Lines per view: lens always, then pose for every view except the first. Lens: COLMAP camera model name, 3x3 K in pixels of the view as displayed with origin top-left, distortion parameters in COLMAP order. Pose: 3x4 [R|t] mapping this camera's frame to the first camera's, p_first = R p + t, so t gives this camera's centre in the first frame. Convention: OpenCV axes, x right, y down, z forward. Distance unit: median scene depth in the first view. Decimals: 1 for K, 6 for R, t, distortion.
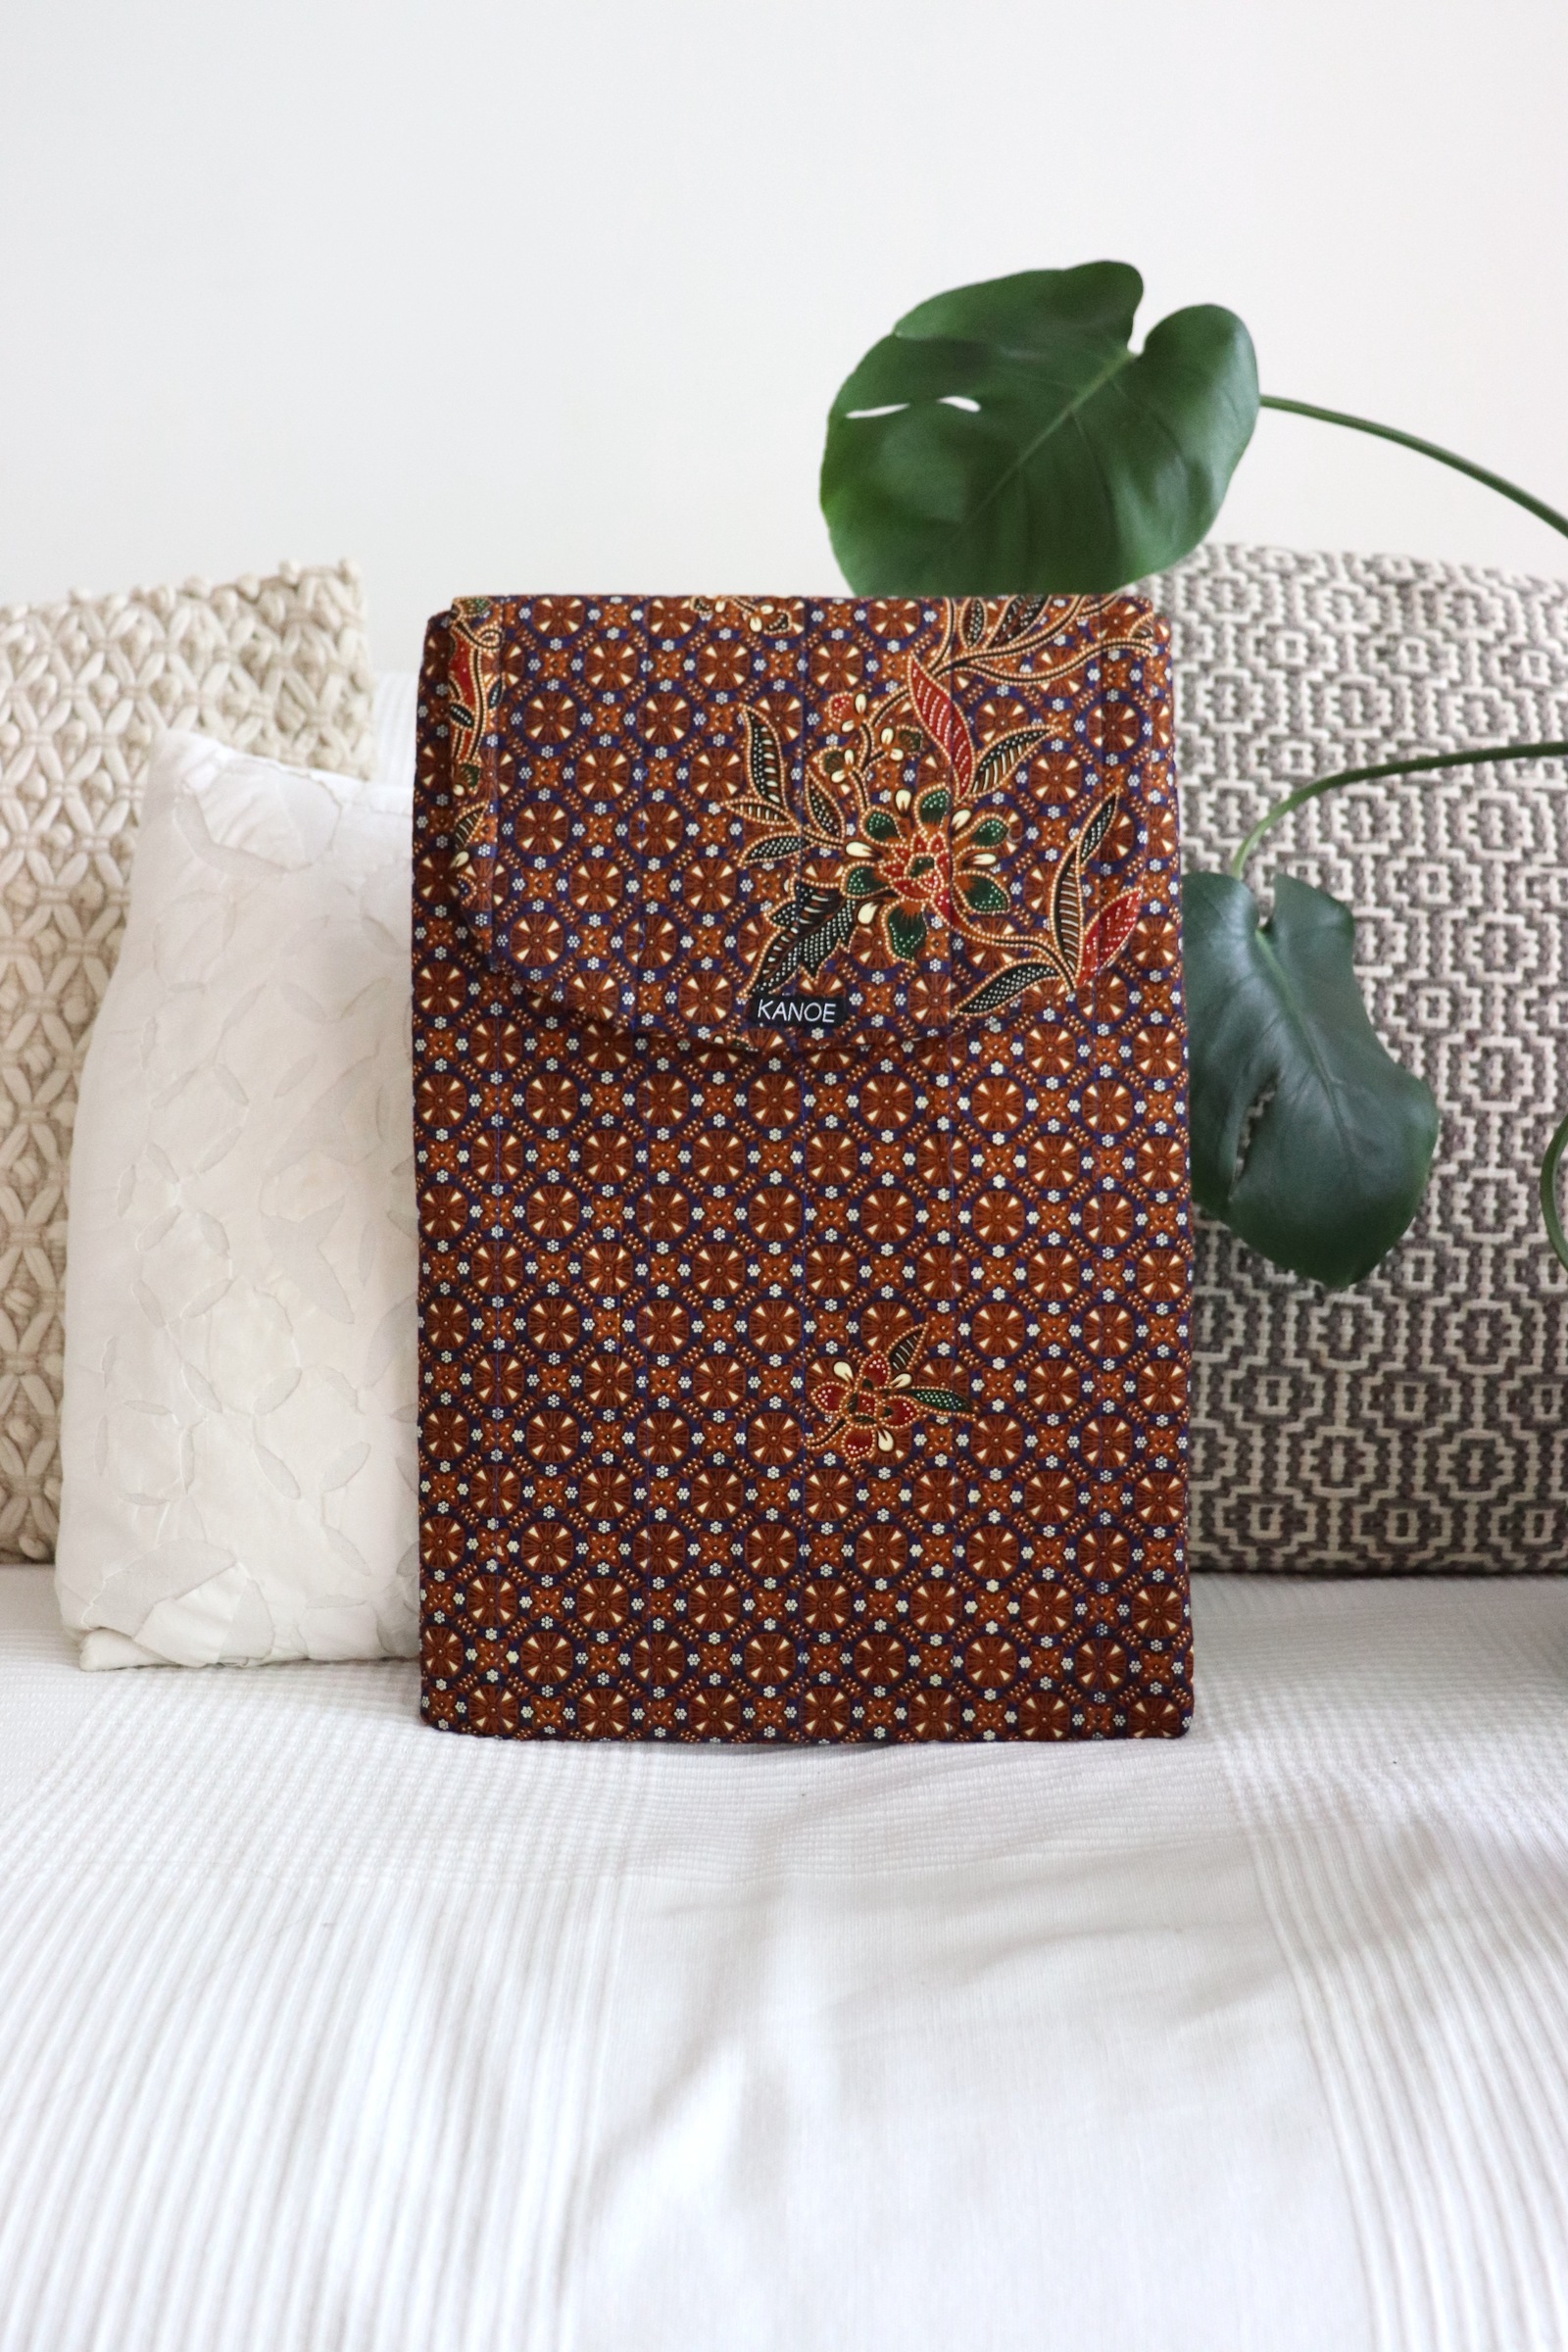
lens RADIAL K [[2634.2, 0, 847.8], [0, 2634.2, 1146.2], [0, 0, 1]] dist [-0.129739, 0.000000]
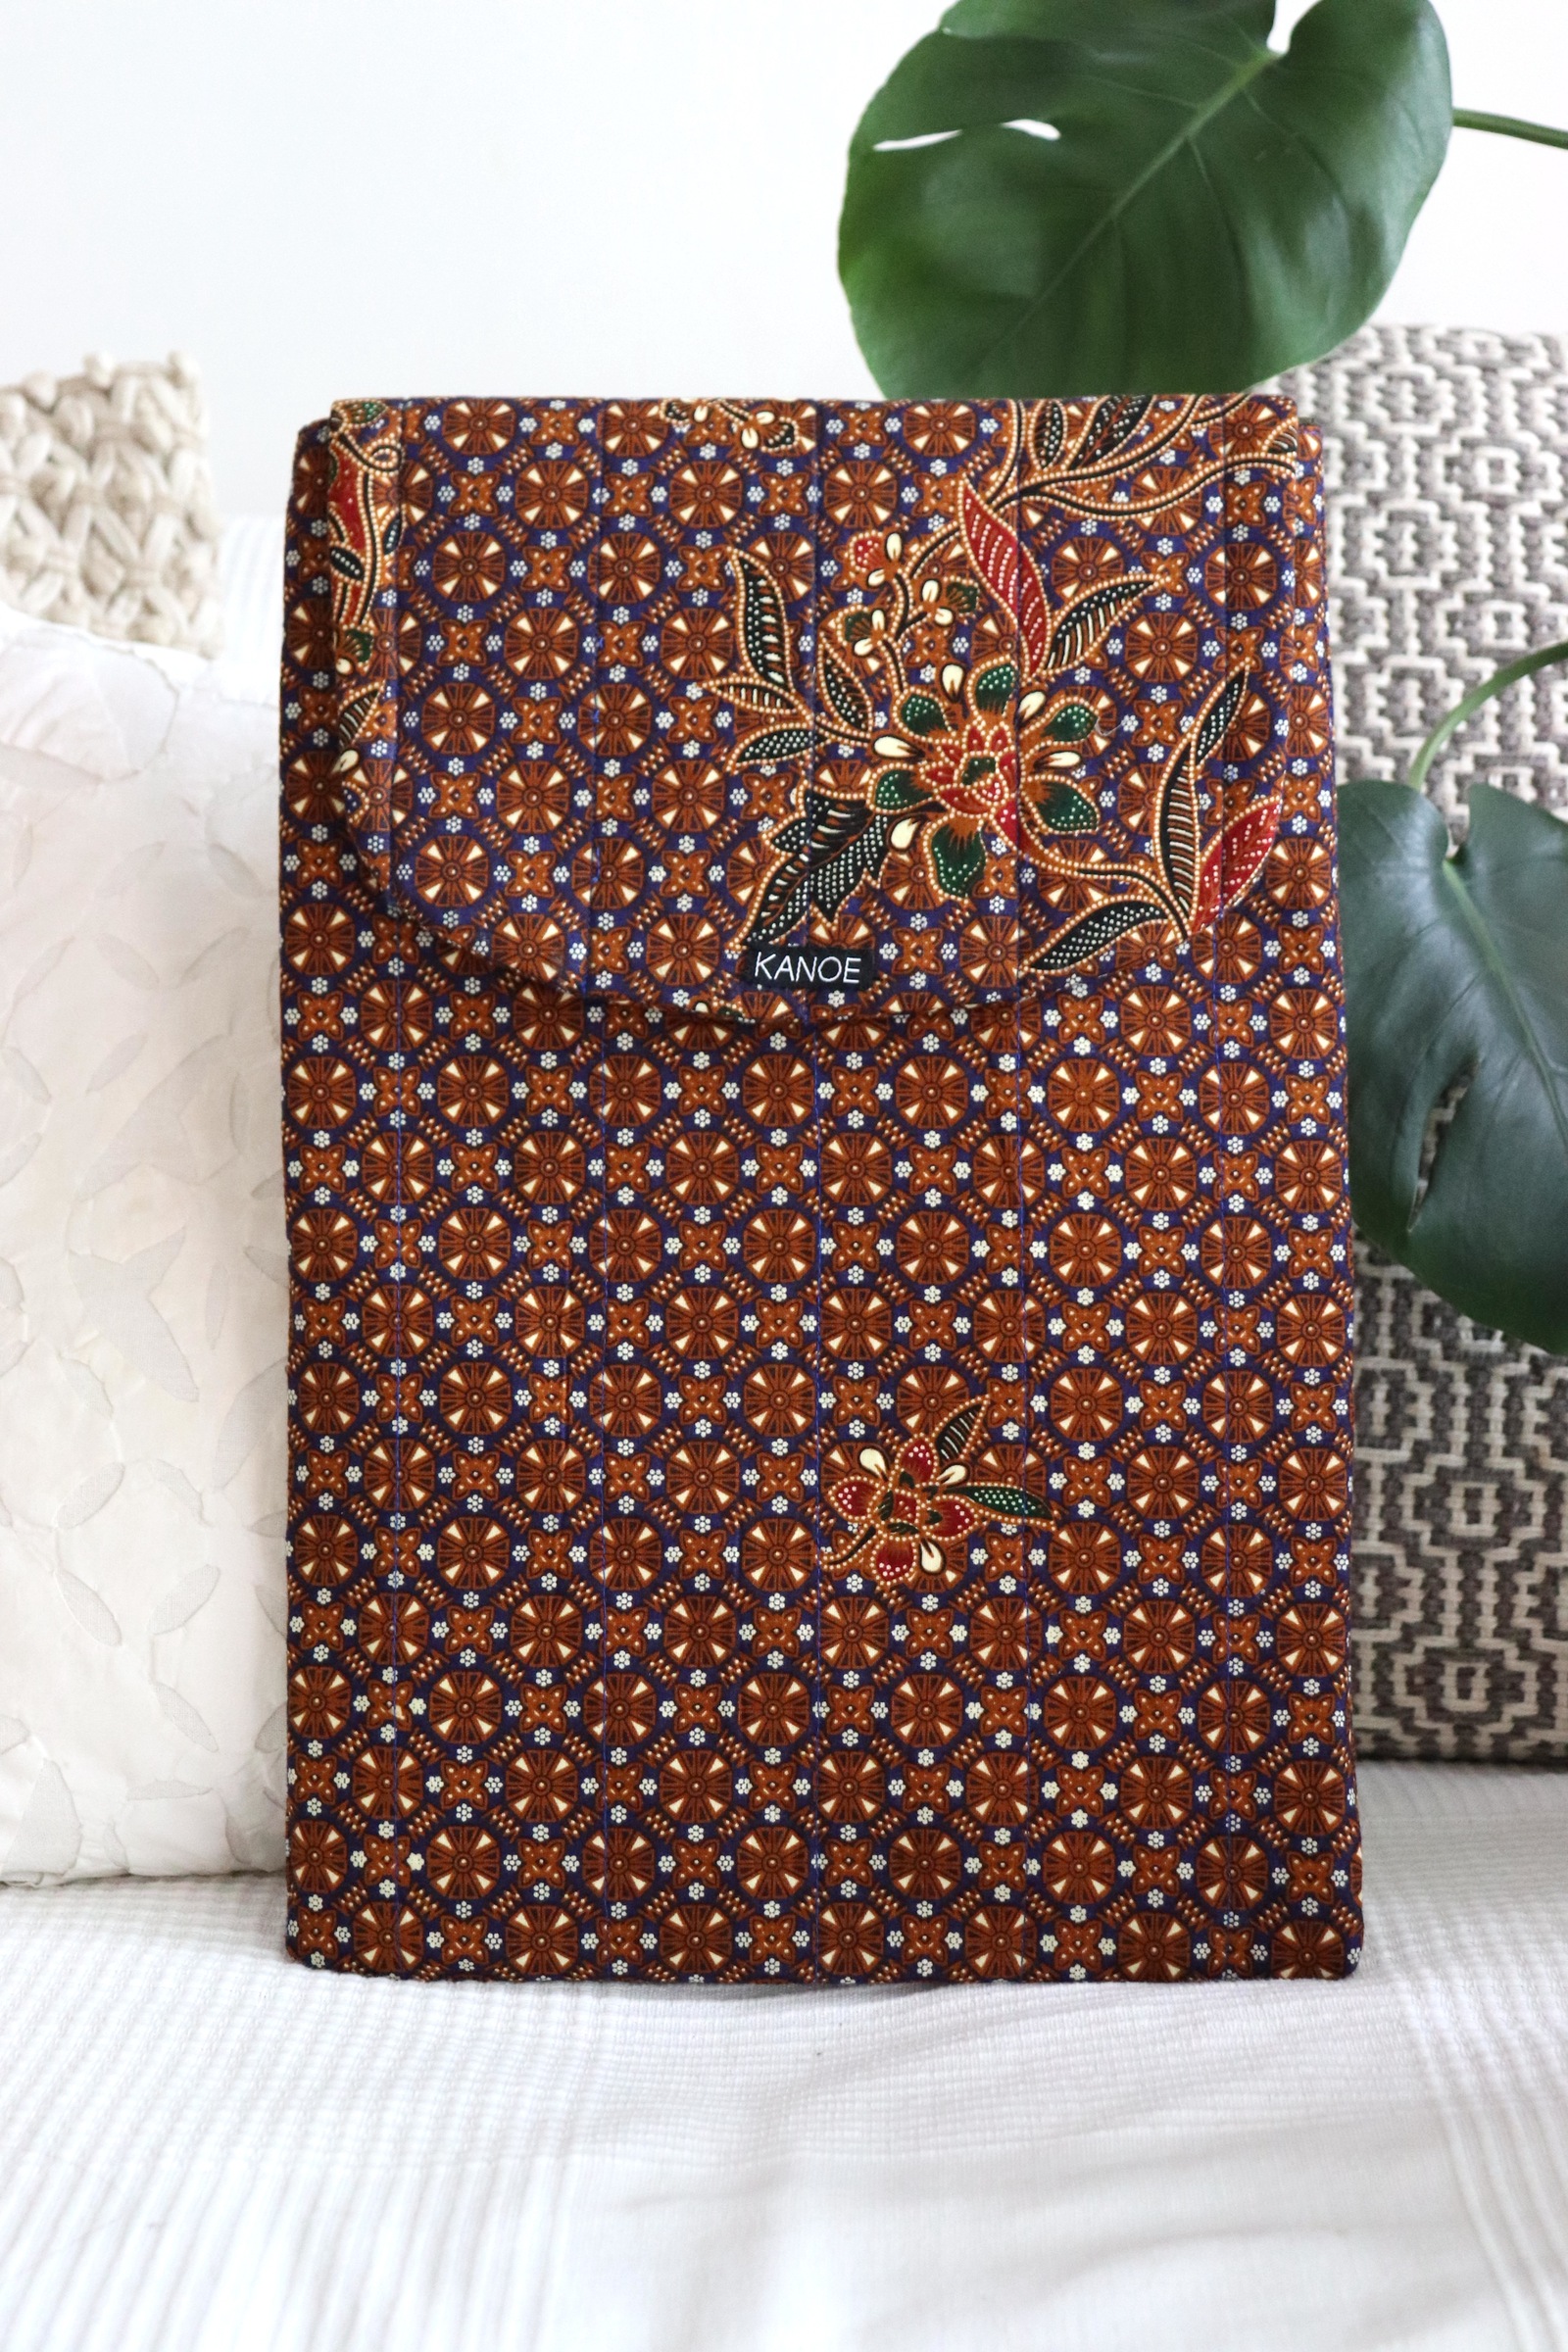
lens RADIAL K [[3840.8, 0, 829.3], [0, 3840.8, 1151.6], [0, 0, 1]] dist [0.074582, 0.000000]
pose [[0.999884, -0.003029, -0.014902, 0.002365], [0.002635, 0.999648, -0.026405, 0.027365], [0.014976, 0.026362, 0.999540, -0.065120]]
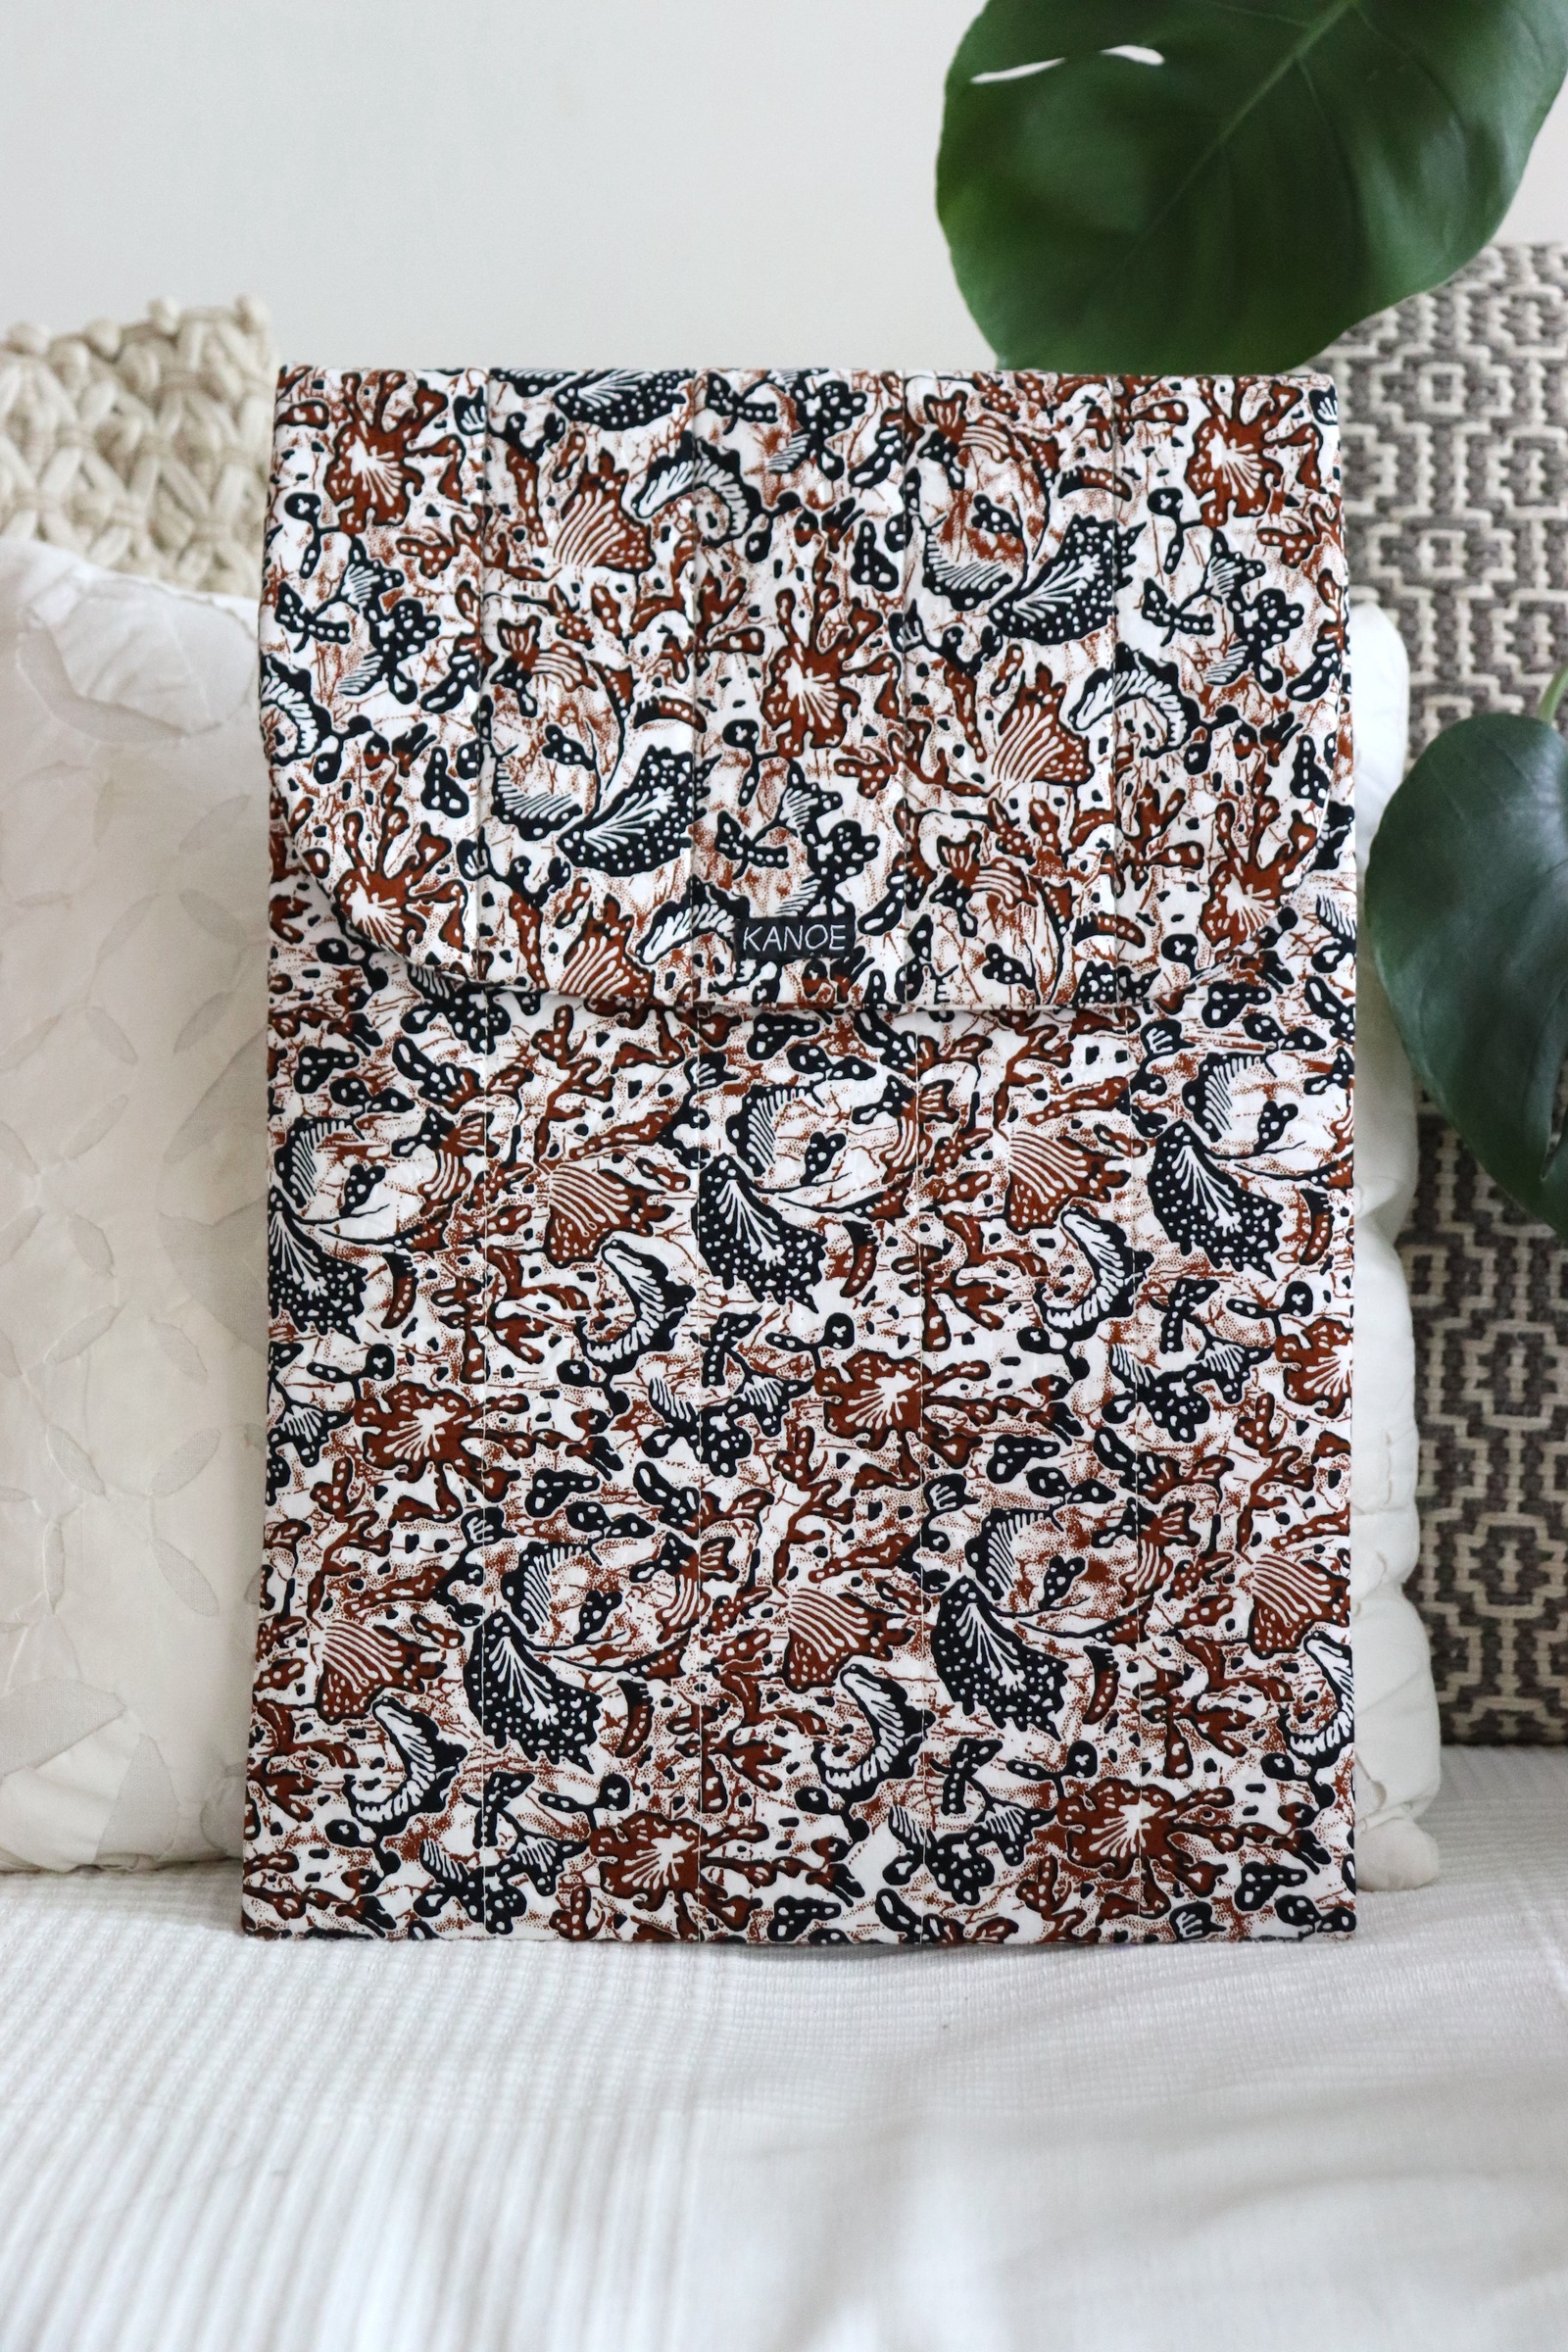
lens RADIAL K [[4385.7, 0, 783.0], [0, 4385.7, 1174.0], [0, 0, 1]] dist [0.138206, 0.000000]
pose [[0.999168, -0.015435, -0.037747, -0.011913], [0.013712, 0.998871, -0.045478, 0.072619], [0.038407, 0.044923, 0.998252, -0.178819]]
